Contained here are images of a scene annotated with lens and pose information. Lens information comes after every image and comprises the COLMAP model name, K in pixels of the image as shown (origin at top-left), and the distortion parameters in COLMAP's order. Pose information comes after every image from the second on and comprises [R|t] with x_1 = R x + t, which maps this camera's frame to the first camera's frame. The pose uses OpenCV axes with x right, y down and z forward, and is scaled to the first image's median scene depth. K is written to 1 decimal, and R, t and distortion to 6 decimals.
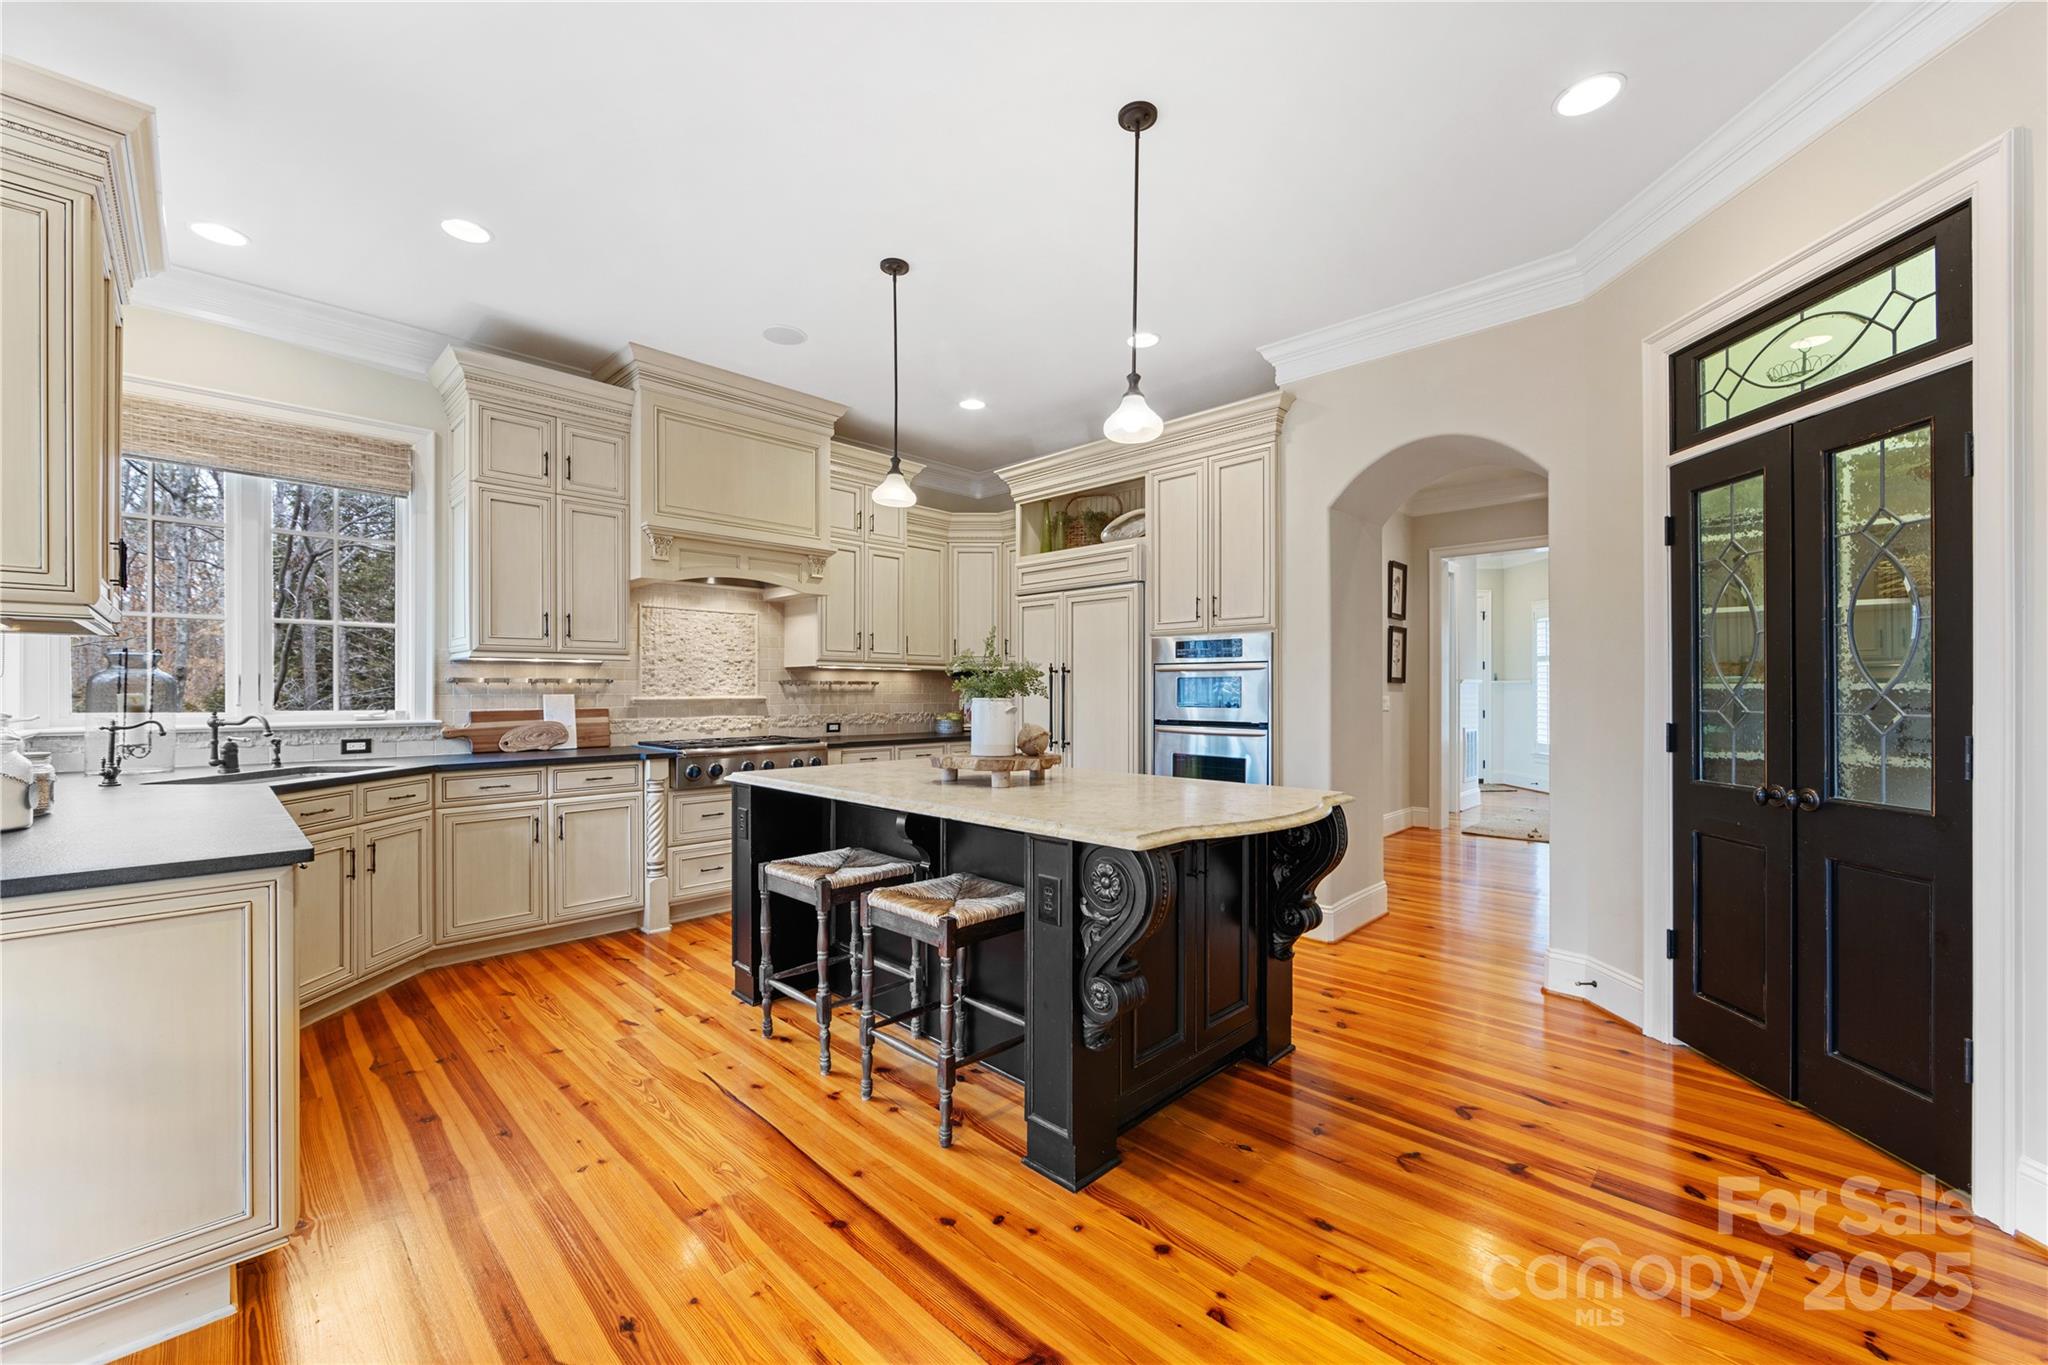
lens RADIAL K [[811.7, 0, 1013.1], [0, 811.7, 678.9], [0, 0, 1]] dist [0.000672, -0.000068]
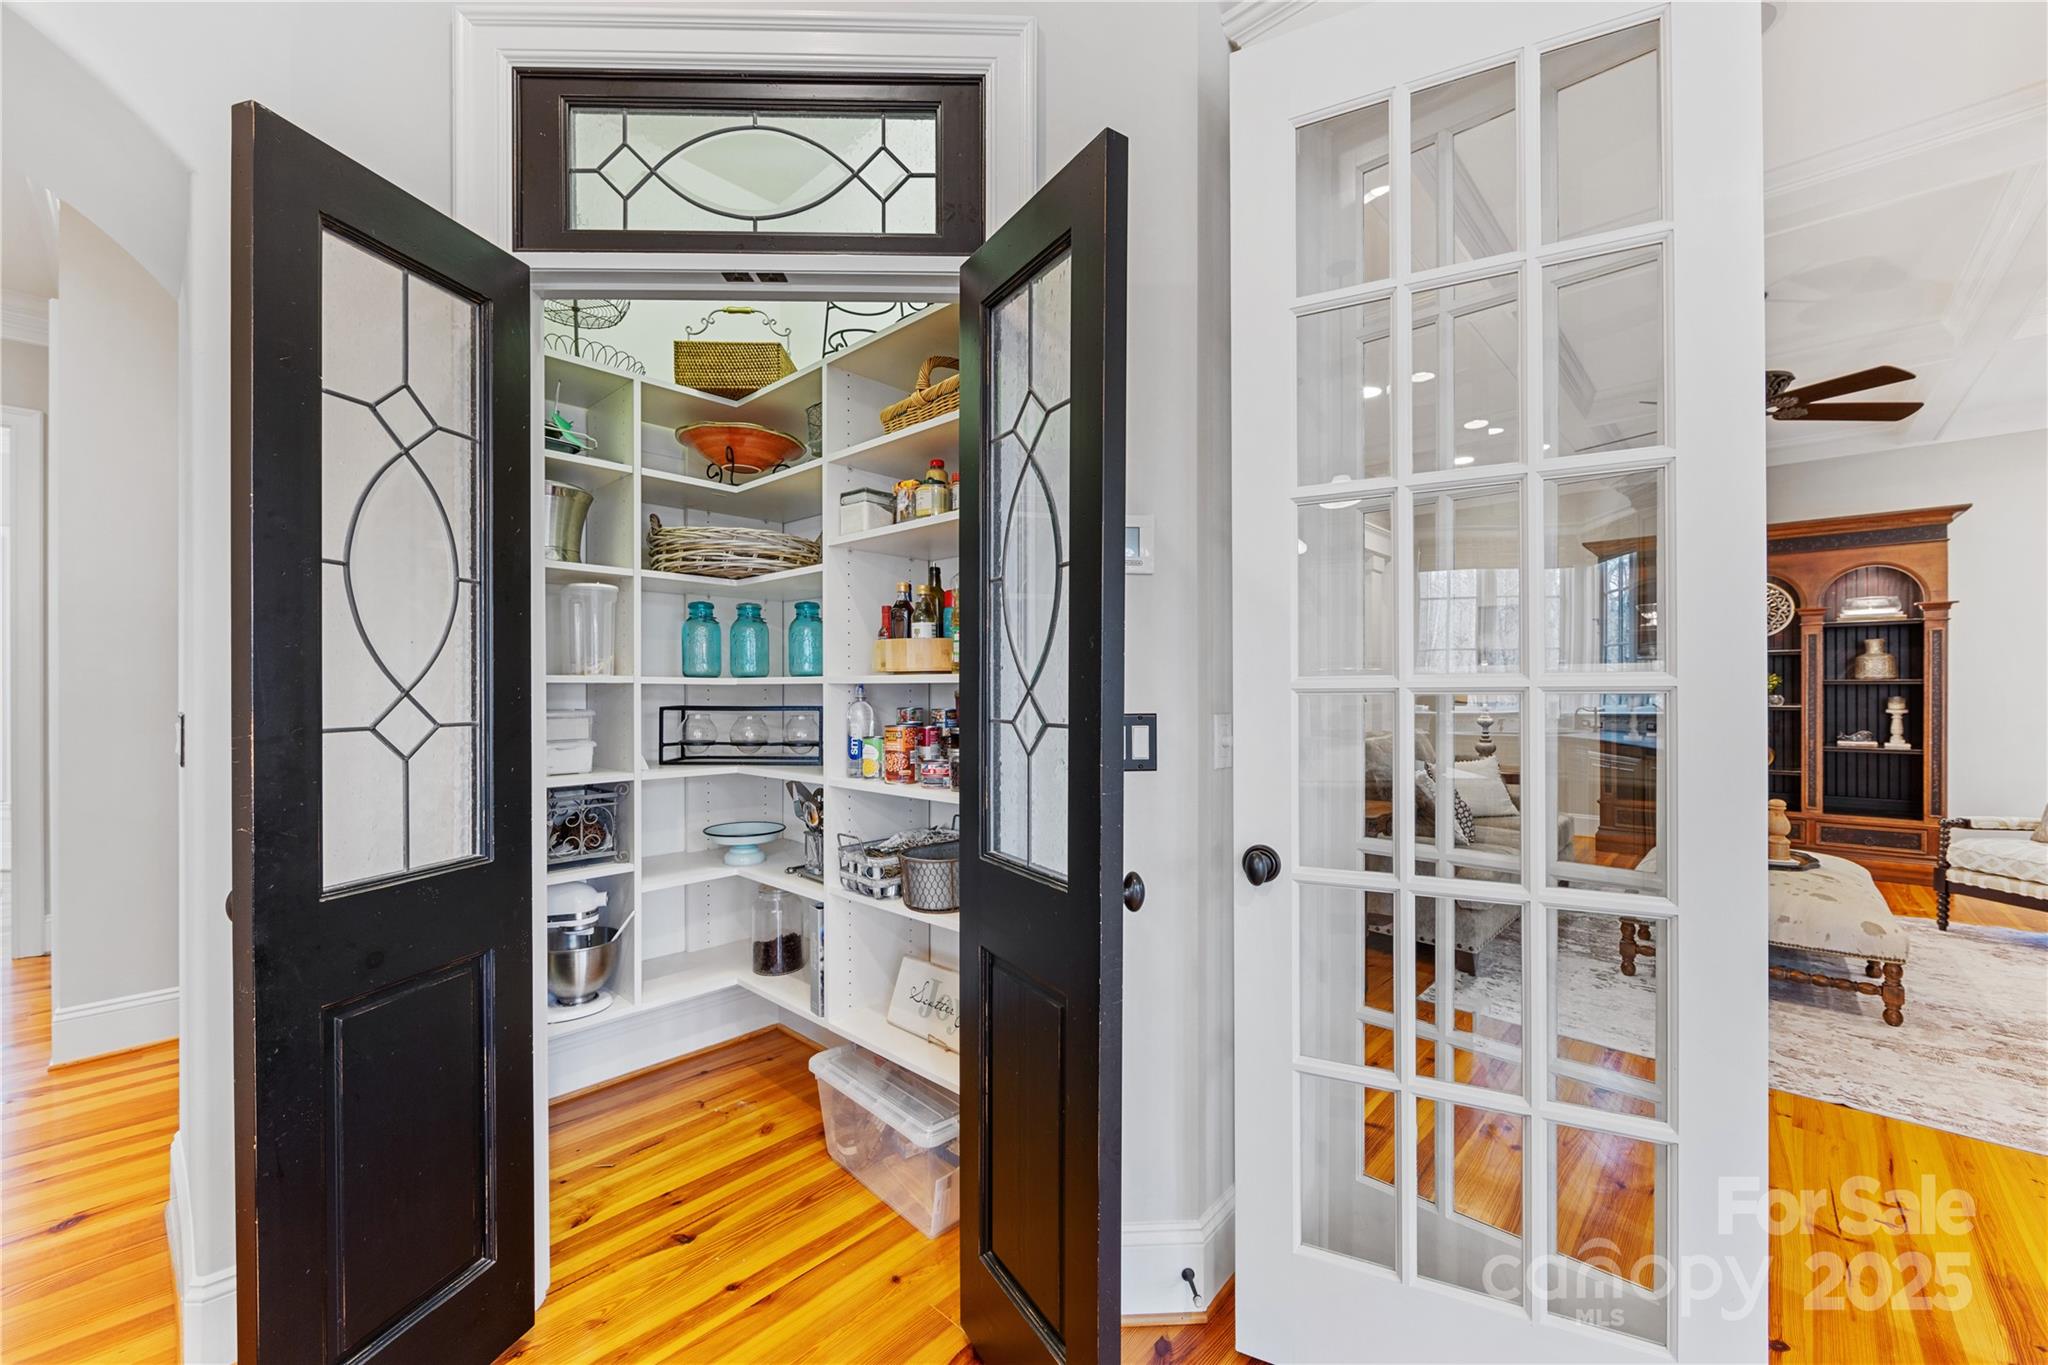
lens RADIAL K [[811.7, 0, 1013.1], [0, 811.7, 678.9], [0, 0, 1]] dist [0.000672, -0.000068]
pose [[-0.033985, 0.009013, 0.999382, 0.257761], [-0.016771, 0.999813, -0.009587, 0.011056], [-0.999282, -0.017086, -0.033828, 0.680847]]
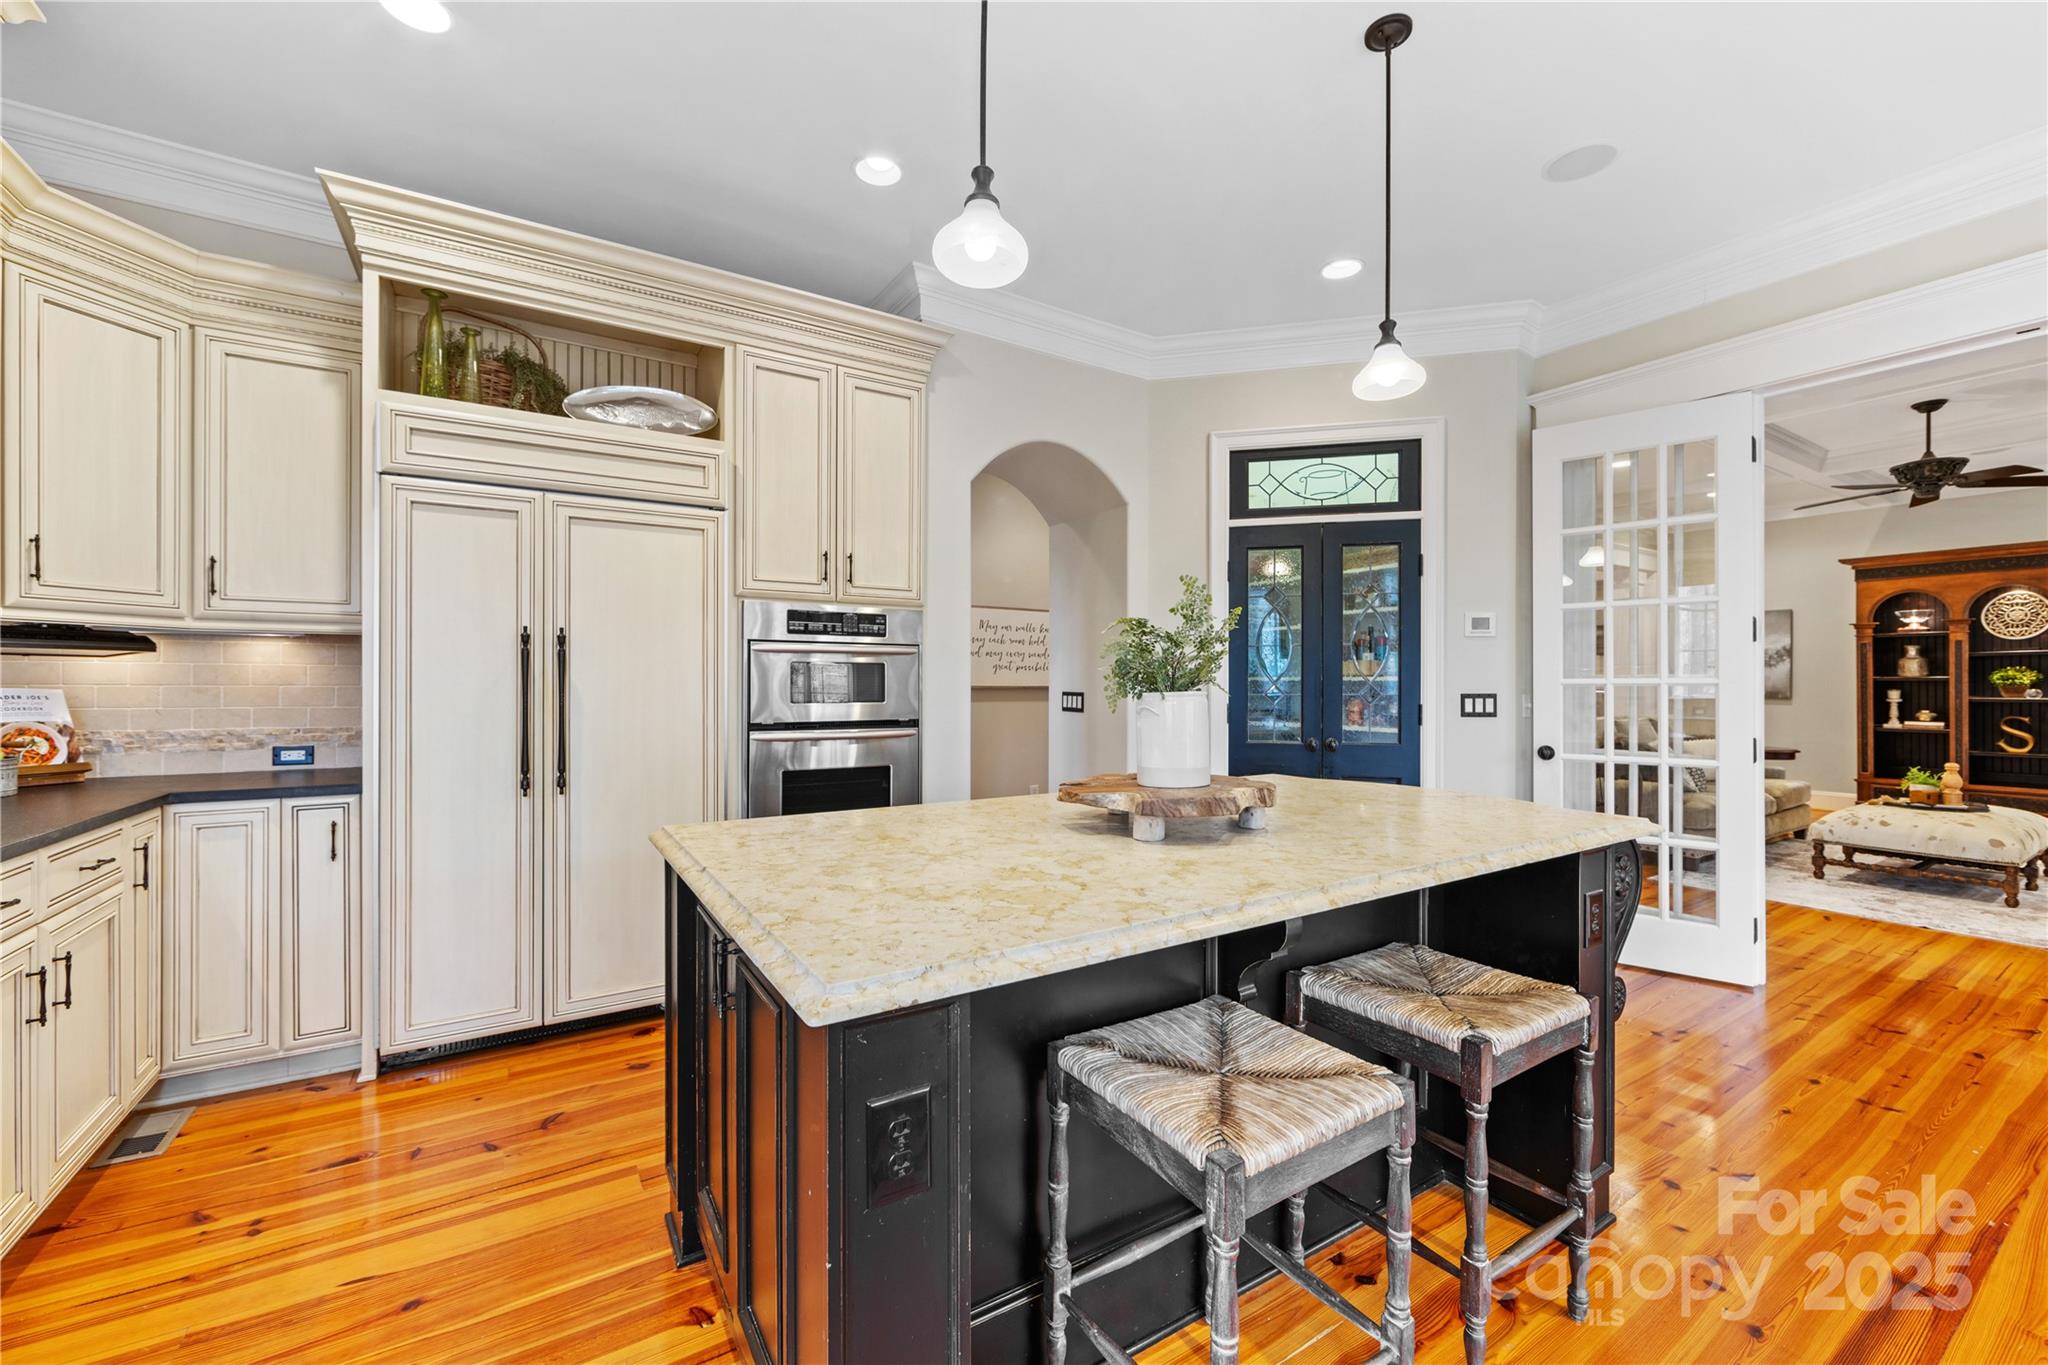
lens RADIAL K [[811.7, 0, 1013.1], [0, 811.7, 678.9], [0, 0, 1]] dist [0.000672, -0.000068]
pose [[0.221290, 0.001683, 0.975207, -0.702535], [-0.016848, 0.999856, 0.002098, 0.014014], [-0.975063, -0.016895, 0.221286, 1.056108]]
